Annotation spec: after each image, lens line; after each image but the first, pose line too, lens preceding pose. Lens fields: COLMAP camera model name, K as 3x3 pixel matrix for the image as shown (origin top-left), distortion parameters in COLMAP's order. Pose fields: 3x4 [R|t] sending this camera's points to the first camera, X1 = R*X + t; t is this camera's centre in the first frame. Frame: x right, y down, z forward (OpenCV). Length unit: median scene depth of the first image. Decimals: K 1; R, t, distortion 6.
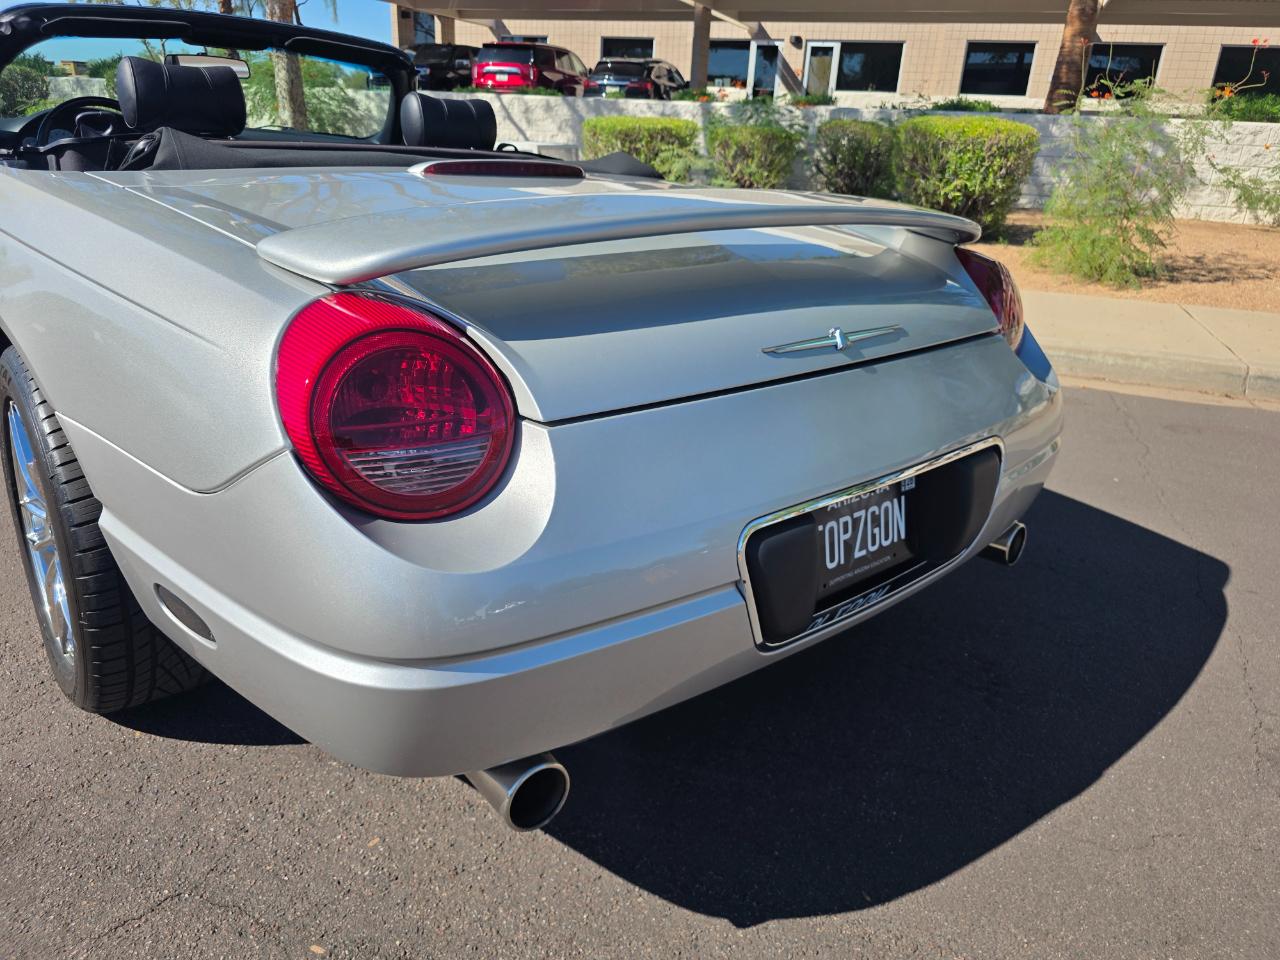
lens RADIAL K [[871.3, 0, 626.3], [0, 871.3, 474.4], [0, 0, 1]] dist [0.045169, -0.041365]
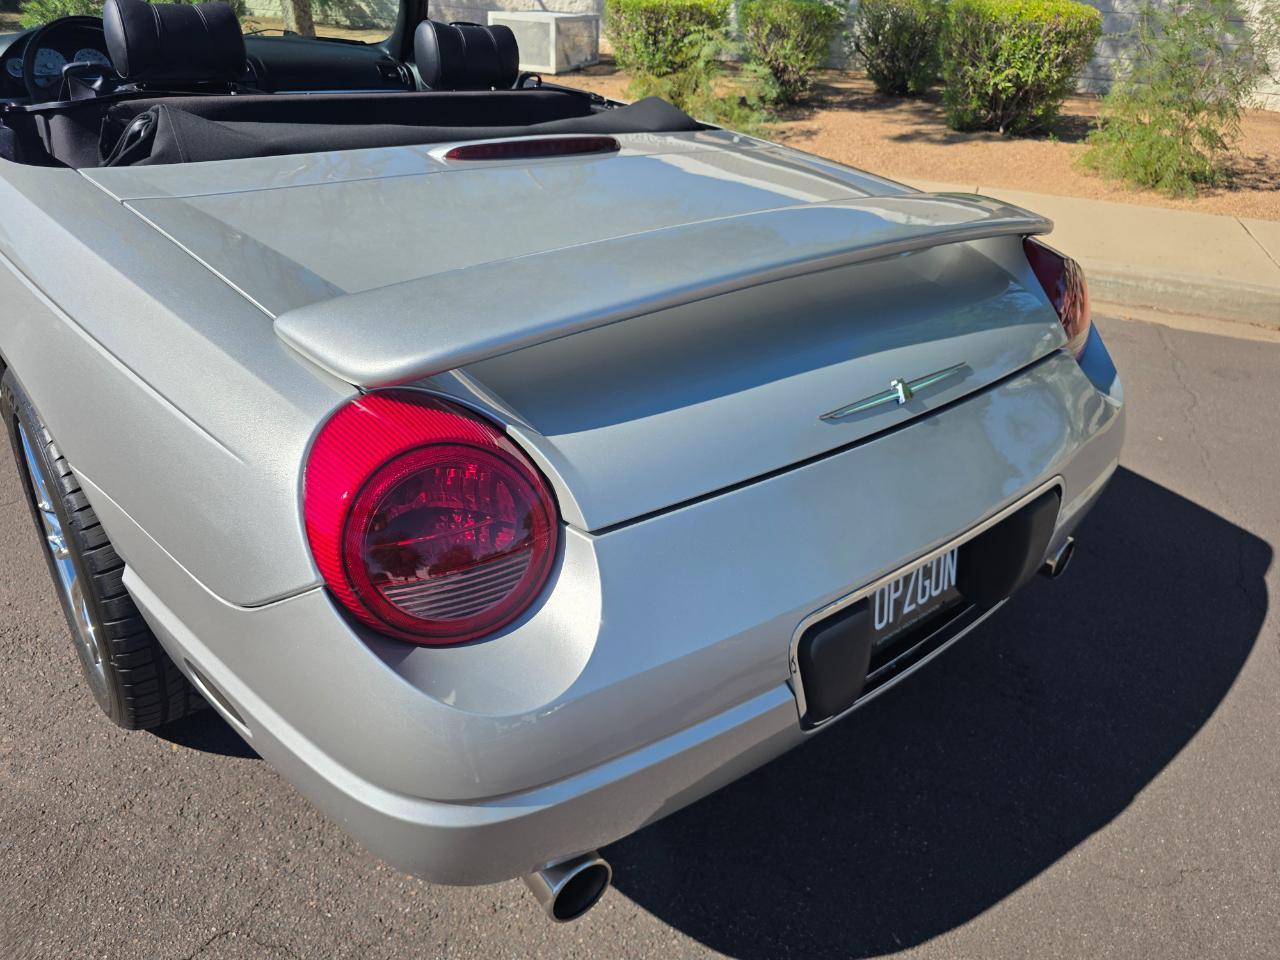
lens RADIAL K [[871.3, 0, 629.5], [0, 871.3, 479.2], [0, 0, 1]] dist [0.045169, -0.041365]
pose [[0.999838, 0.013769, -0.011627, -0.028689], [-0.011905, 0.988990, 0.147503, -0.174778], [0.013530, -0.147340, 0.988993, 0.059252]]
